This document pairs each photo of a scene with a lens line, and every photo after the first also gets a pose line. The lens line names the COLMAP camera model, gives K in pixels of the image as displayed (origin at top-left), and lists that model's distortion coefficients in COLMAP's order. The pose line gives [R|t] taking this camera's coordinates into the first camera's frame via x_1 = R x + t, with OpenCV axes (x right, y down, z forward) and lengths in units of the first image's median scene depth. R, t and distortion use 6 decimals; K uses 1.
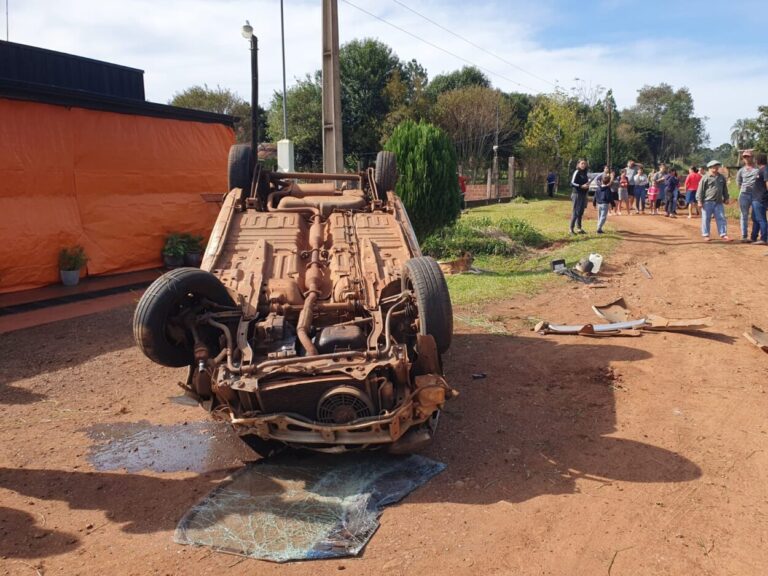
lens RADIAL K [[657.4, 0, 384.0], [0, 657.4, 288.0], [0, 0, 1]] dist [0.007944, 0.002757]
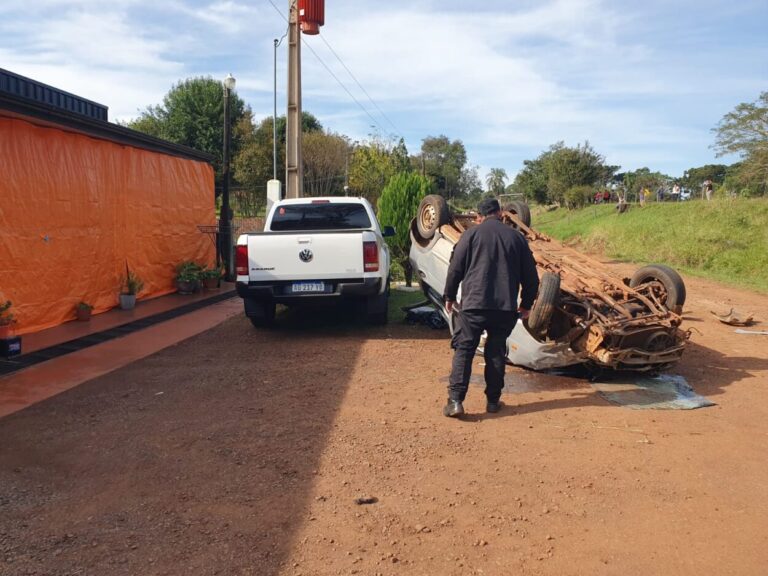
lens RADIAL K [[657.4, 0, 384.0], [0, 657.4, 288.0], [0, 0, 1]] dist [0.007944, 0.002757]
pose [[0.941036, -0.015635, 0.337944, -0.123761], [0.033409, 0.998343, -0.046843, 0.007455], [-0.336651, 0.055371, 0.940000, -0.044274]]
